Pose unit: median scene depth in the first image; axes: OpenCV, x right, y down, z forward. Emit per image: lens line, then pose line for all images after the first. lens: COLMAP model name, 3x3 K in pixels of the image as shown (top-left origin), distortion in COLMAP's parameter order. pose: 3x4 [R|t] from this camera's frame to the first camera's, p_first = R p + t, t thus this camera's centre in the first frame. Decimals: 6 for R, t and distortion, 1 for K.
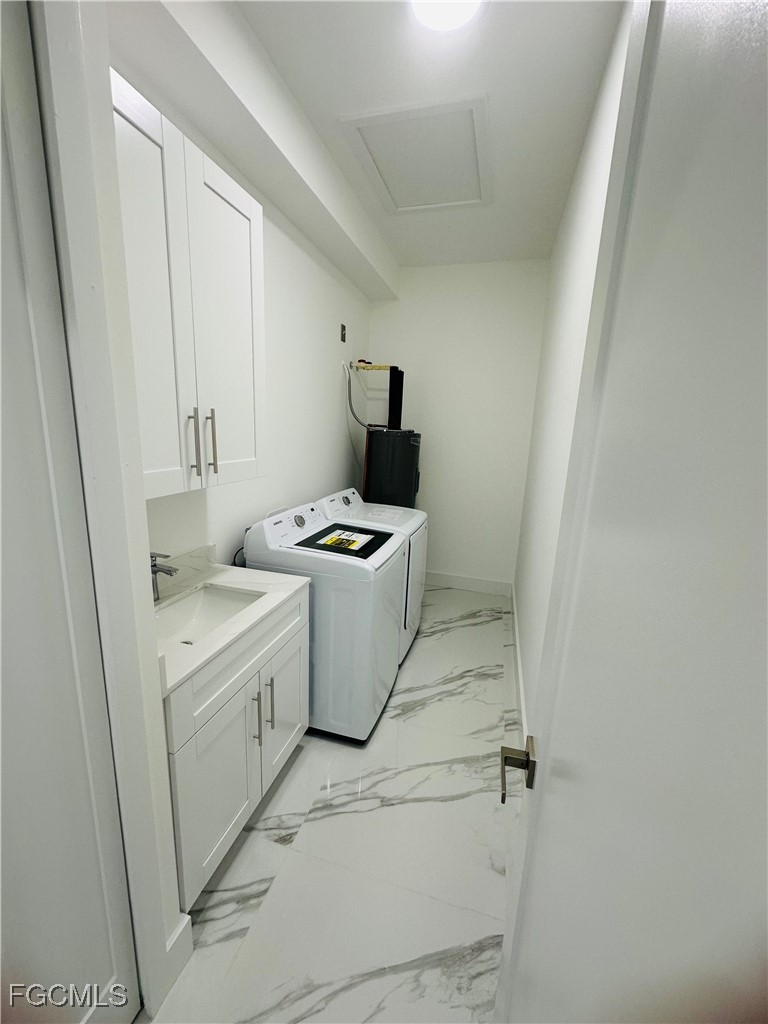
lens RADIAL K [[406.5, 0, 384.0], [0, 406.5, 512.0], [0, 0, 1]] dist [0.000628, 0.000199]
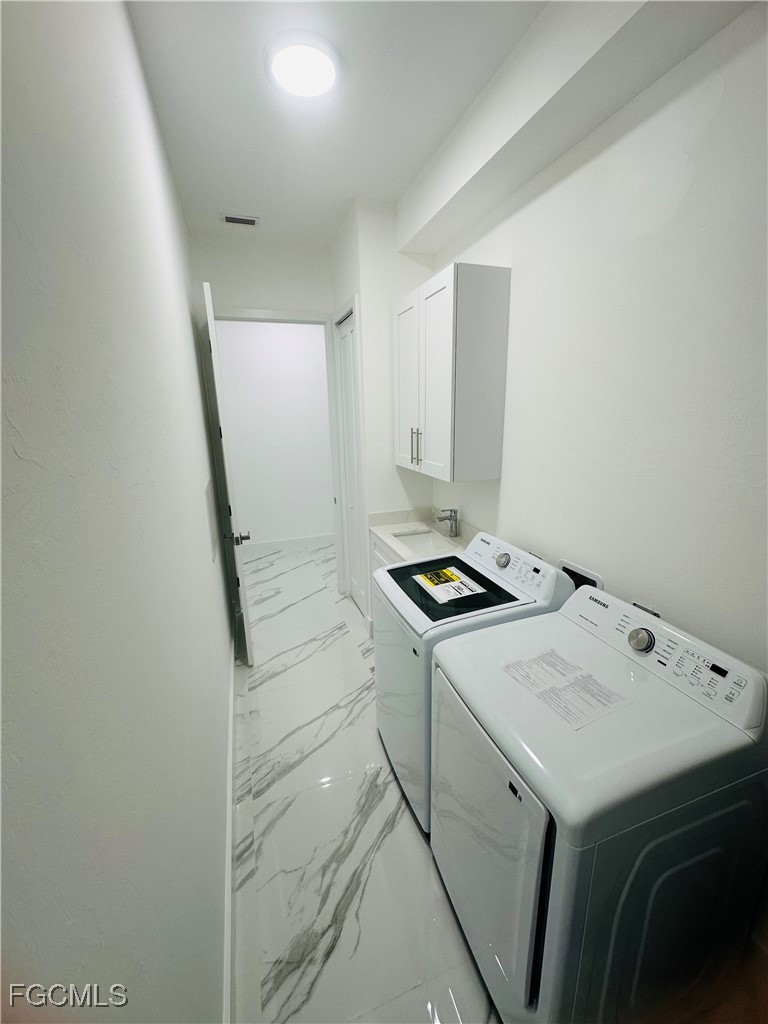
lens RADIAL K [[406.5, 0, 384.0], [0, 406.5, 512.0], [0, 0, 1]] dist [0.000628, 0.000199]
pose [[-0.817882, 0.118412, -0.563070, 0.484360], [-0.134829, 0.911907, 0.387618, -0.386683], [0.559366, 0.392944, -0.729867, 1.551324]]
